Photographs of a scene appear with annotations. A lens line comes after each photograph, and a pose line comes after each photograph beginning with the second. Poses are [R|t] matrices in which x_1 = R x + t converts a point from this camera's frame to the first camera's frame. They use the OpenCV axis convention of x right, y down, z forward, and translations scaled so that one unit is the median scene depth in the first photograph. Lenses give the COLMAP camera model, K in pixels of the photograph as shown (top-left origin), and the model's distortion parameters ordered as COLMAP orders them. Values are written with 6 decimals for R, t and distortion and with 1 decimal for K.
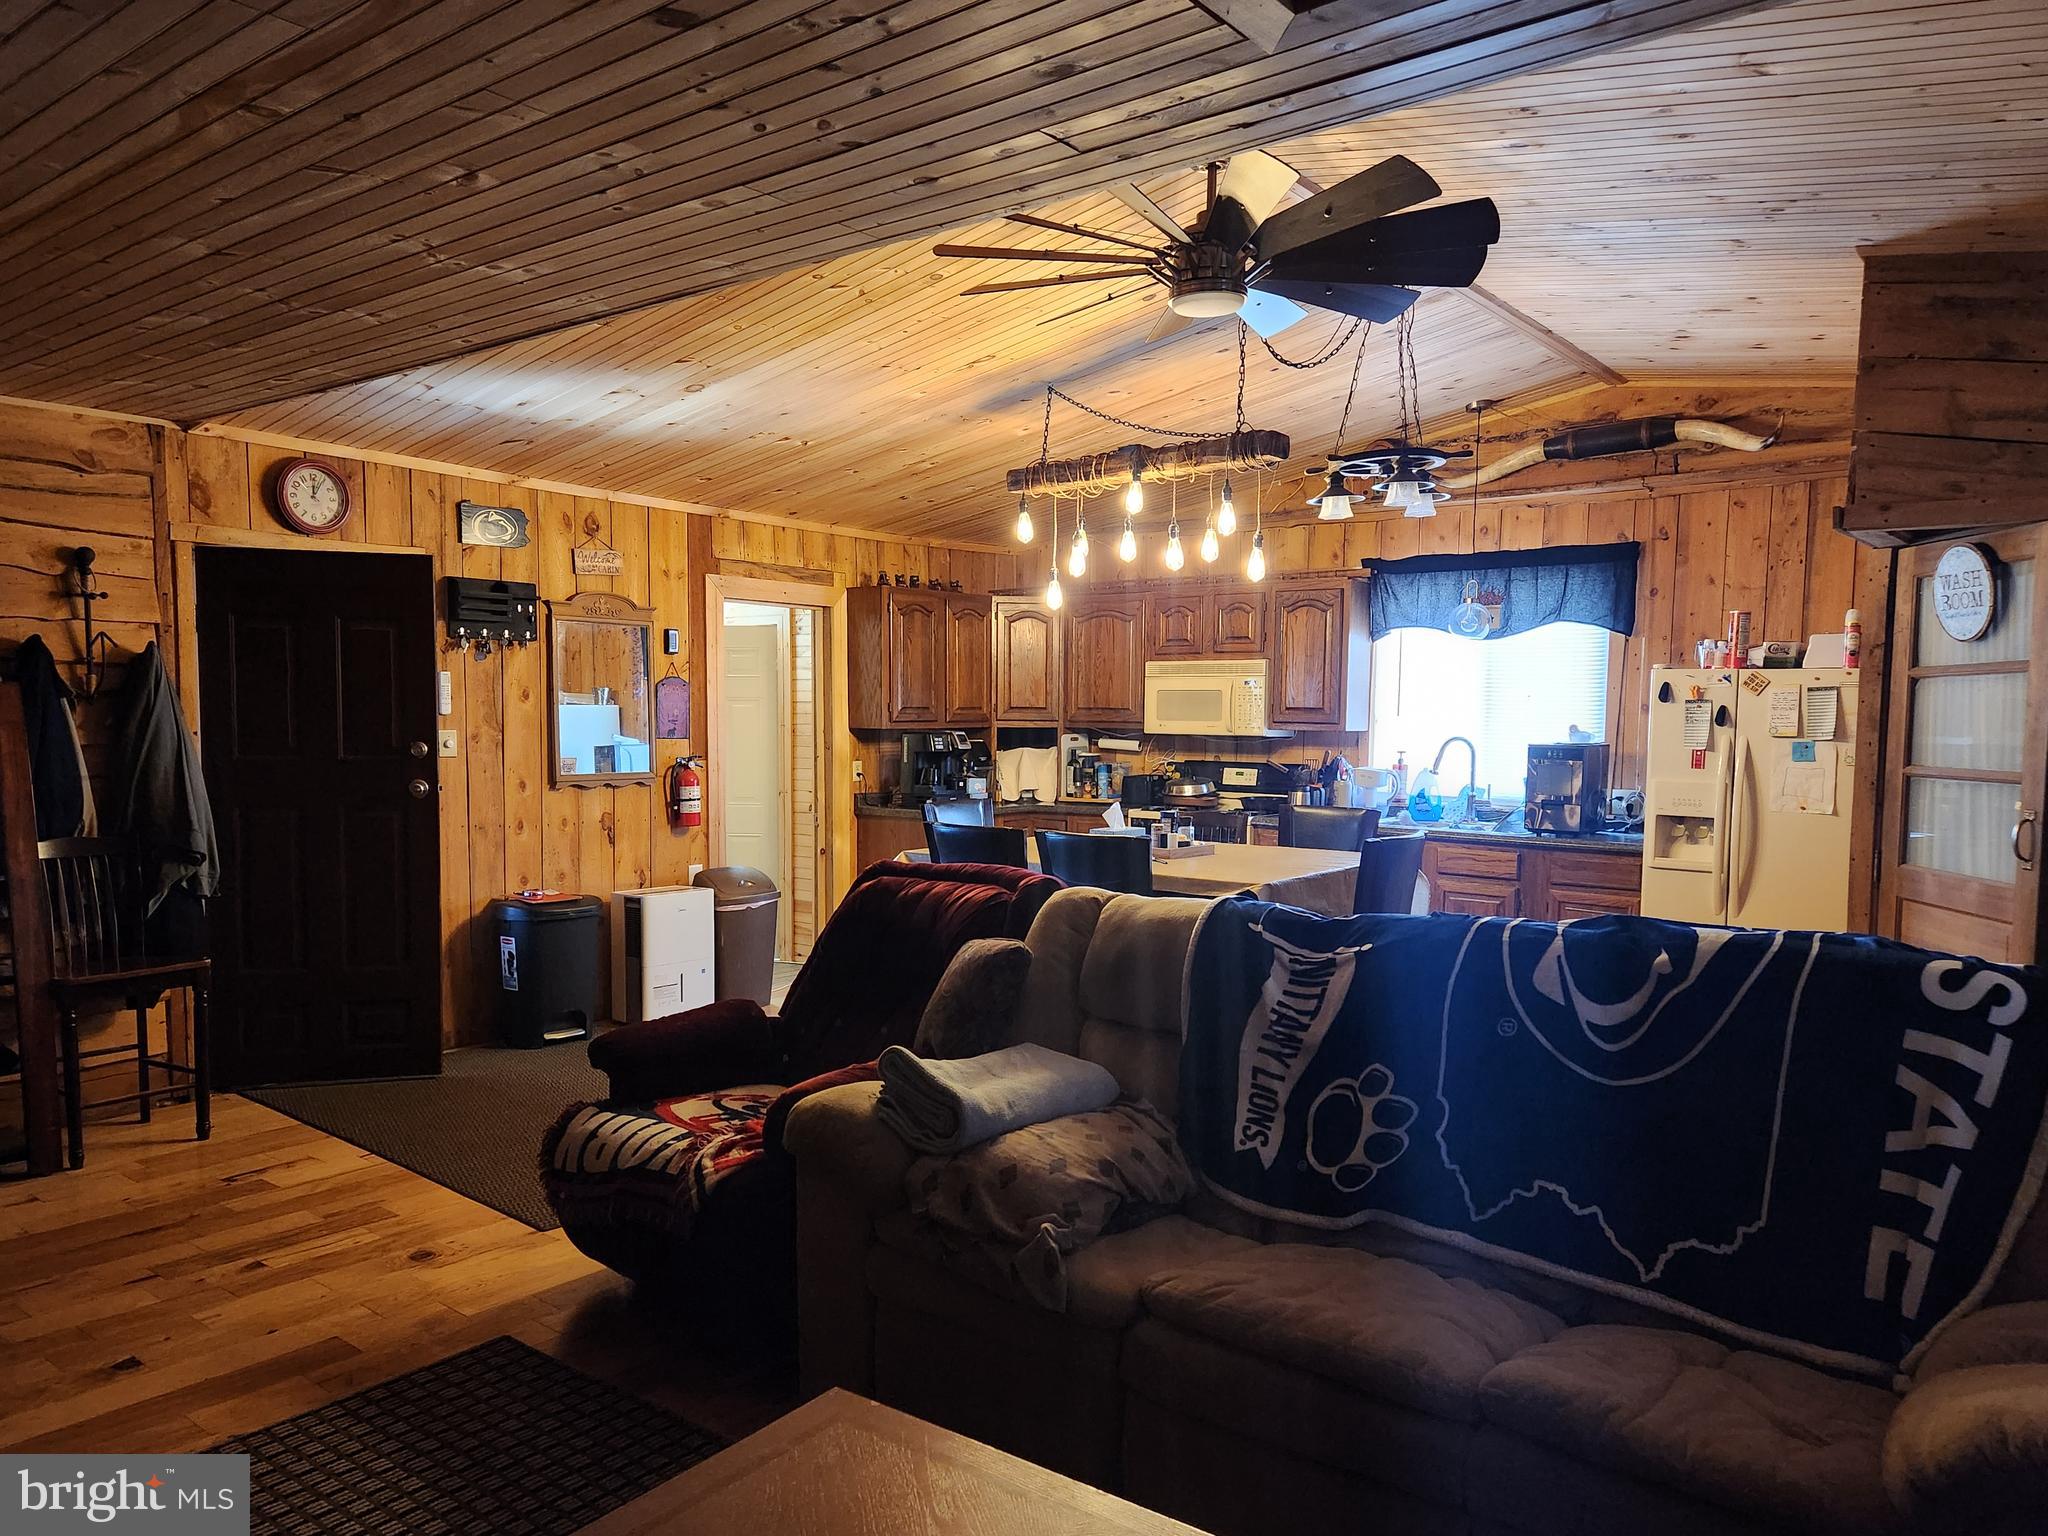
lens RADIAL K [[1411.9, 0, 1017.0], [0, 1411.9, 804.6], [0, 0, 1]] dist [0.081148, -0.067089]
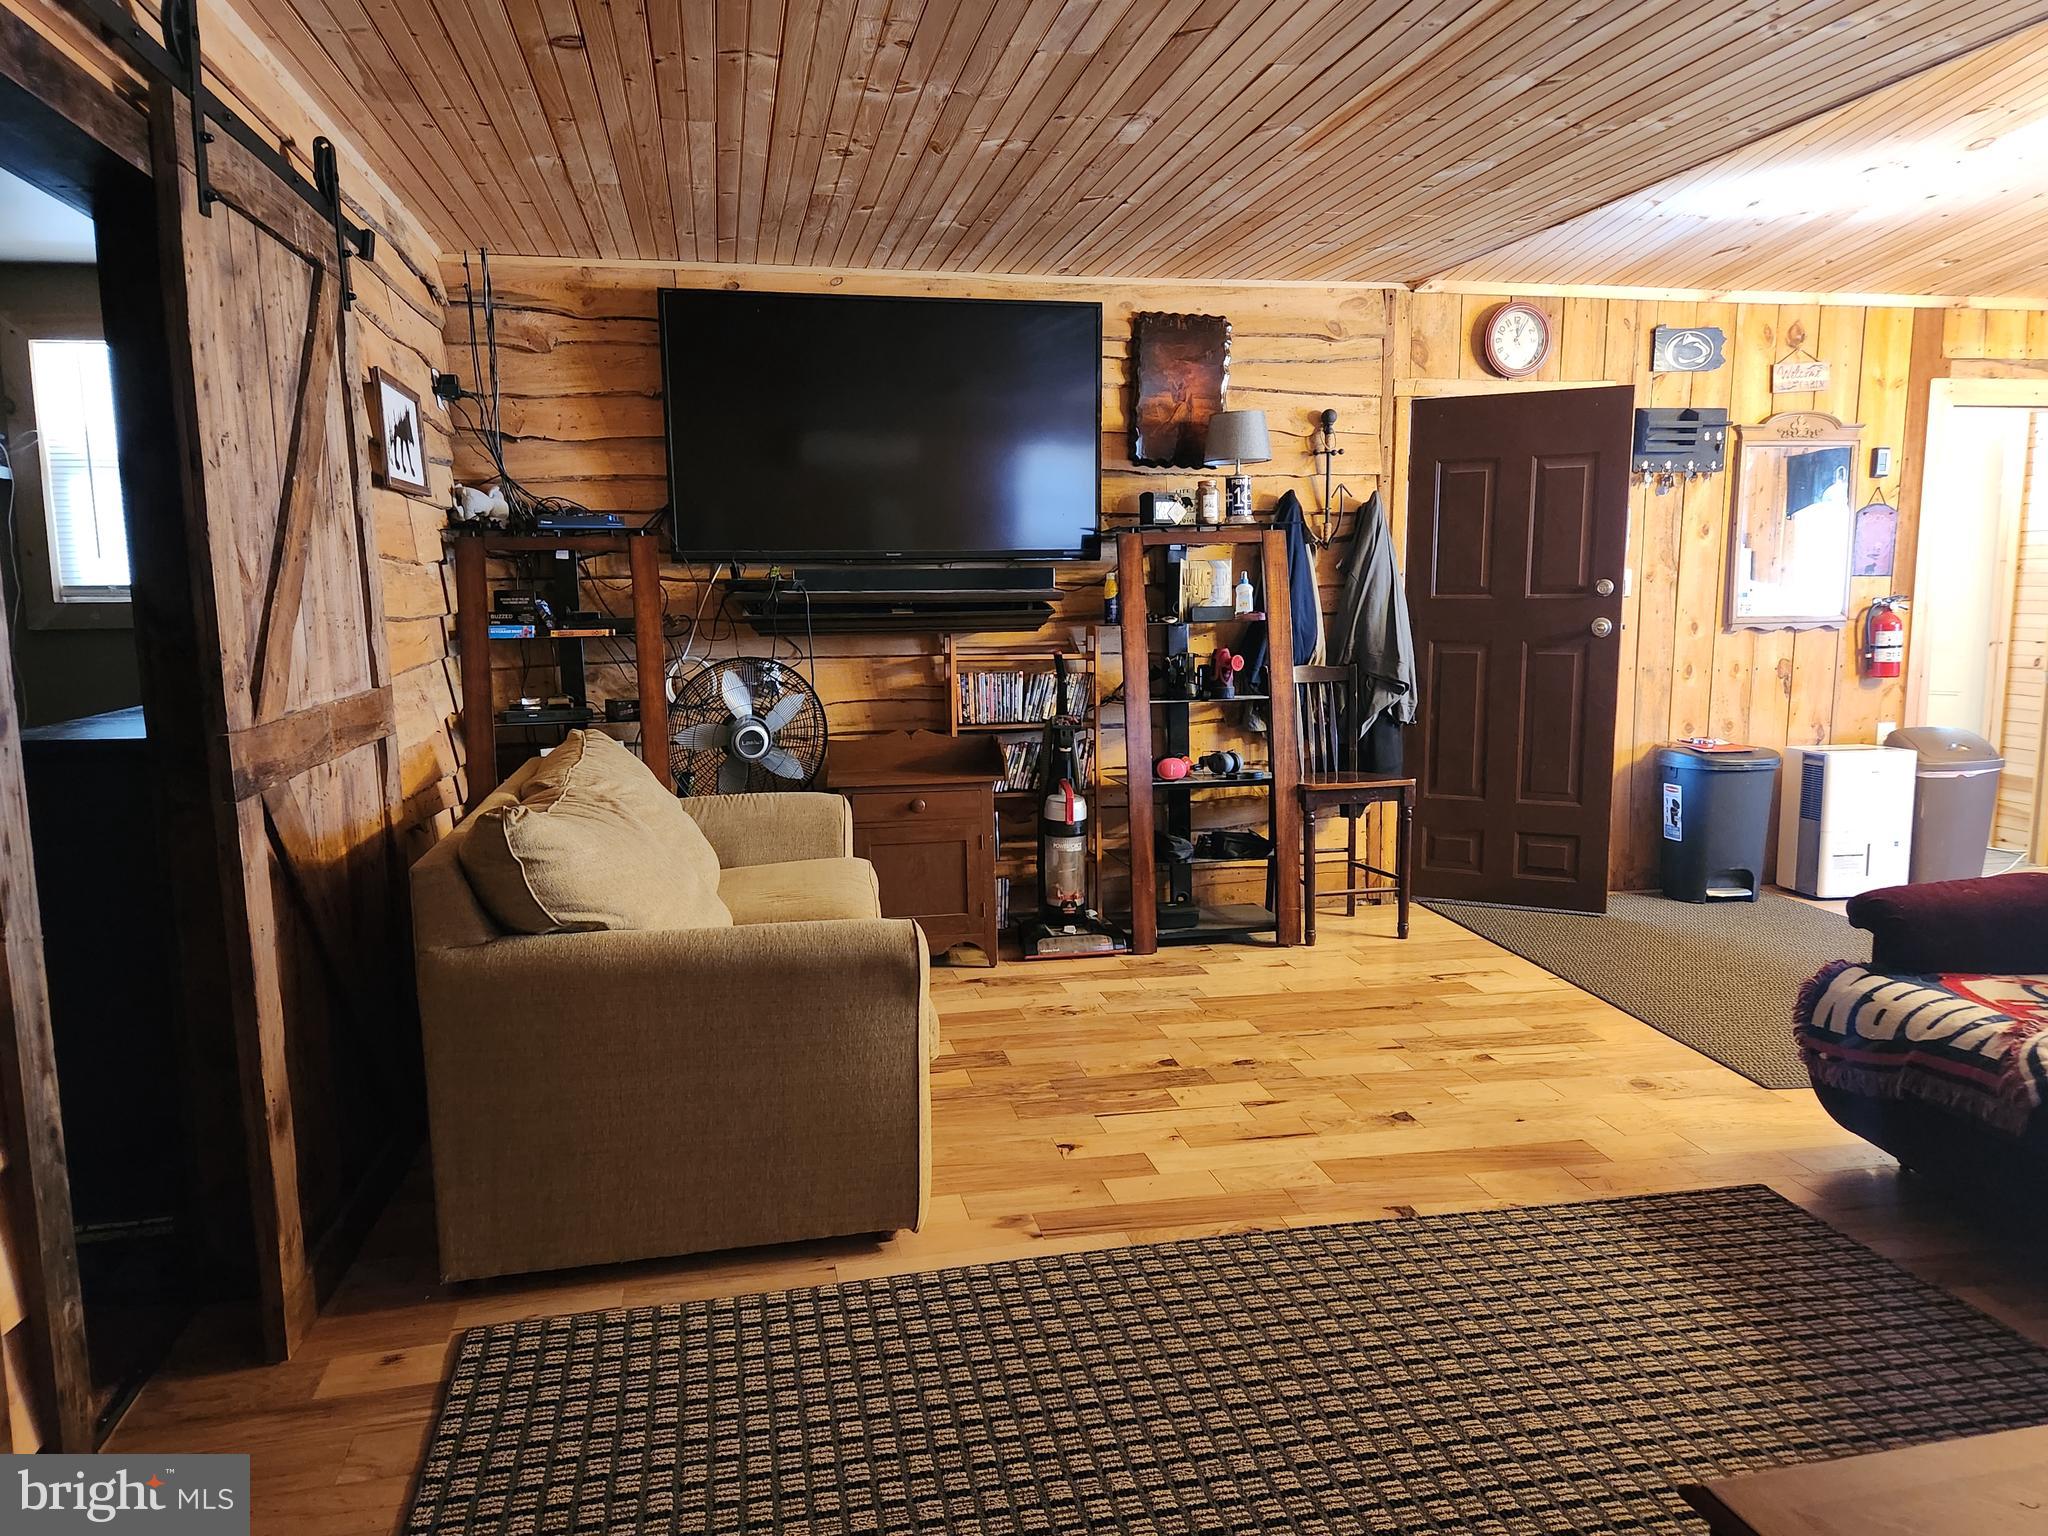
lens RADIAL K [[1411.9, 0, 1011.3], [0, 1411.9, 775.2], [0, 0, 1]] dist [0.081148, -0.067089]
pose [[0.762201, 0.076307, -0.642827, -0.081684], [-0.026995, 0.995911, 0.086211, 0.016174], [0.646777, -0.048357, 0.761144, -0.025203]]
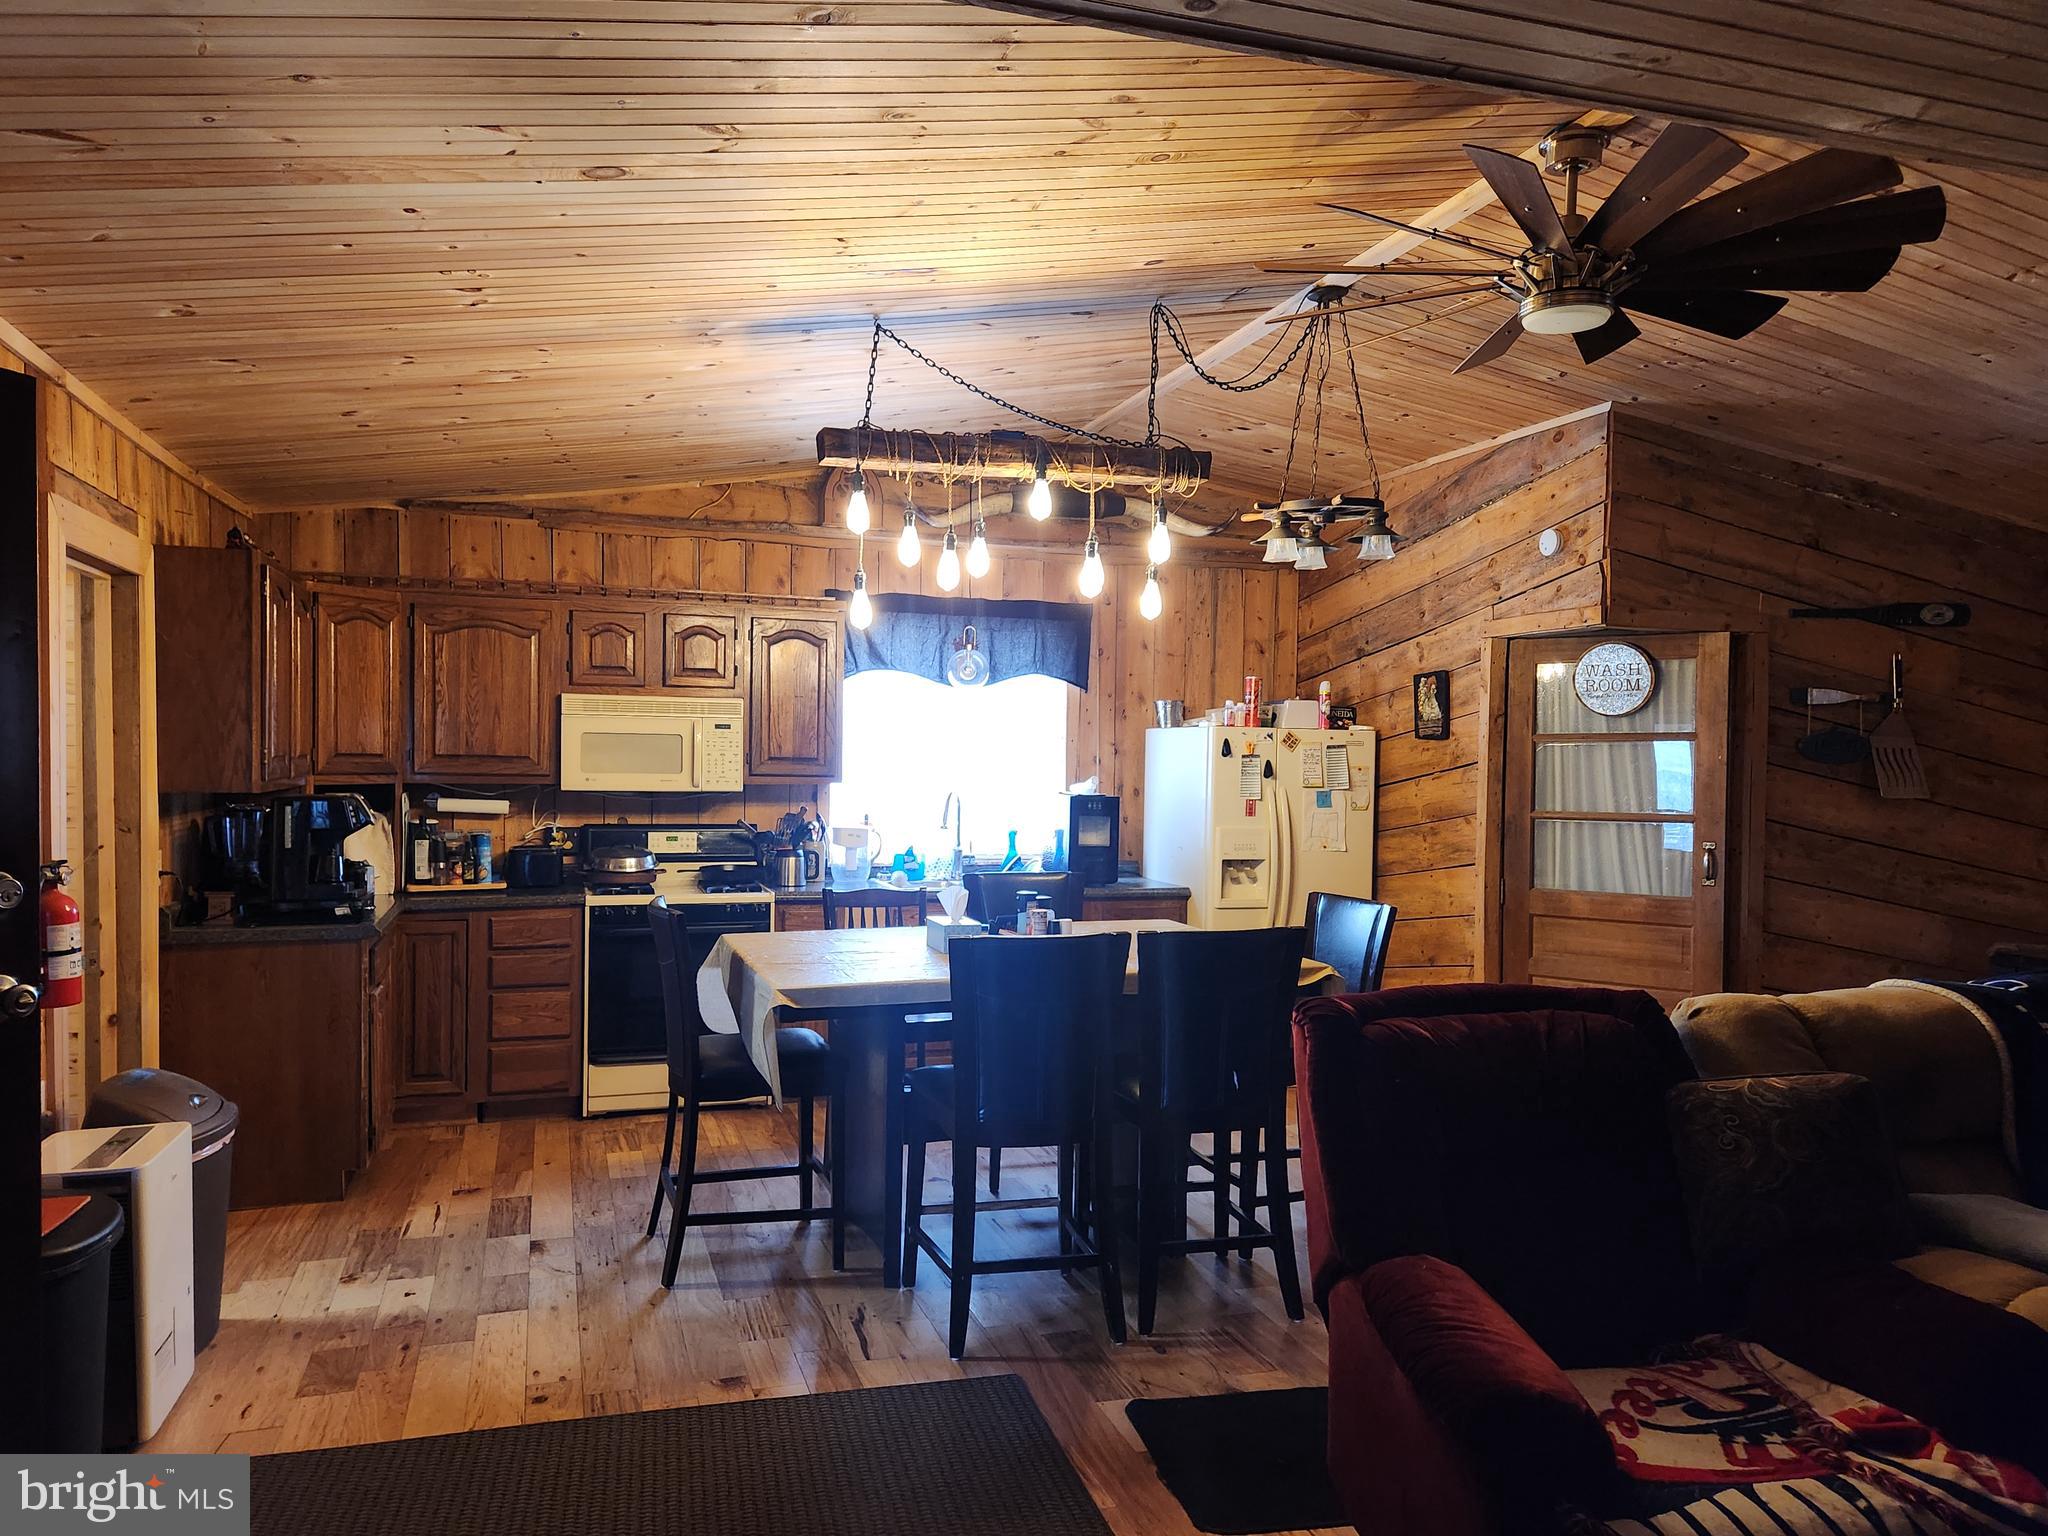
lens RADIAL K [[1411.9, 0, 1005.1], [0, 1411.9, 794.0], [0, 0, 1]] dist [0.081148, -0.067089]
pose [[0.559712, -0.022801, 0.828374, -0.558232], [0.048964, 0.998785, -0.005592, -0.046783], [-0.827240, 0.043690, 0.560148, 0.553594]]
